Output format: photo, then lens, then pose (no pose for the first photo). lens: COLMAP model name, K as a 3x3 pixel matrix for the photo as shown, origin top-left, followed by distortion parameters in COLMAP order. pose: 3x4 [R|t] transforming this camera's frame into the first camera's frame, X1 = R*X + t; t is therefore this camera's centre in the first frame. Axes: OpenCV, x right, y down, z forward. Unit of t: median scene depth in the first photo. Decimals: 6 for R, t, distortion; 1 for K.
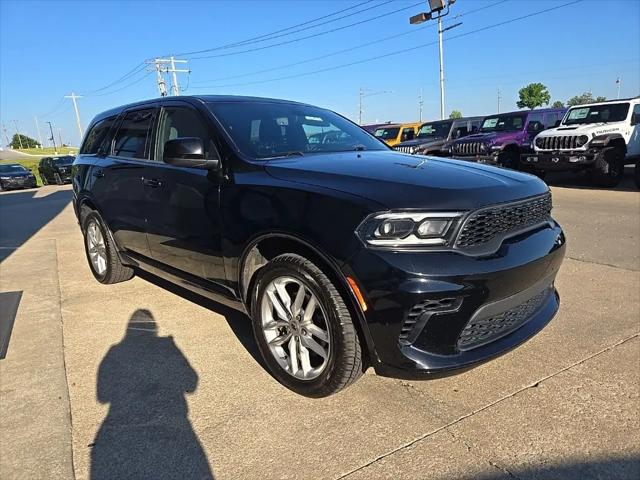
lens RADIAL K [[428.7, 0, 321.9], [0, 428.7, 239.6], [0, 0, 1]] dist [0.068193, -0.053873]
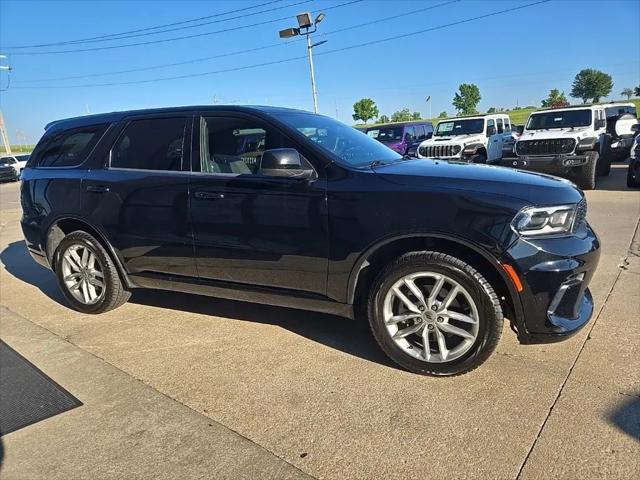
lens RADIAL K [[431.2, 0, 323.0], [0, 431.2, 241.2], [0, 0, 1]] dist [0.063801, -0.051800]
pose [[0.940184, -0.075775, 0.332132, -0.149757], [0.081495, 0.996668, -0.003306, -0.002344], [-0.330775, 0.030175, 0.943227, 0.006319]]
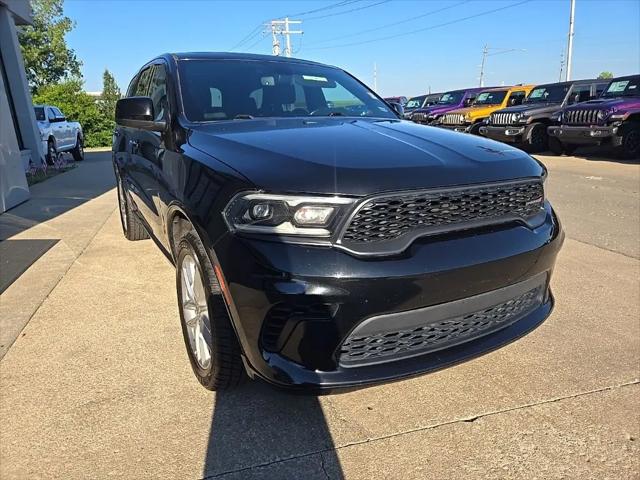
lens RADIAL K [[428.7, 0, 321.9], [0, 428.7, 239.6], [0, 0, 1]] dist [0.068193, -0.053873]
pose [[0.966384, 0.093604, -0.239460, 0.086120], [-0.074788, 0.993440, 0.086511, -0.009708], [0.245987, -0.065694, 0.967044, 0.040627]]
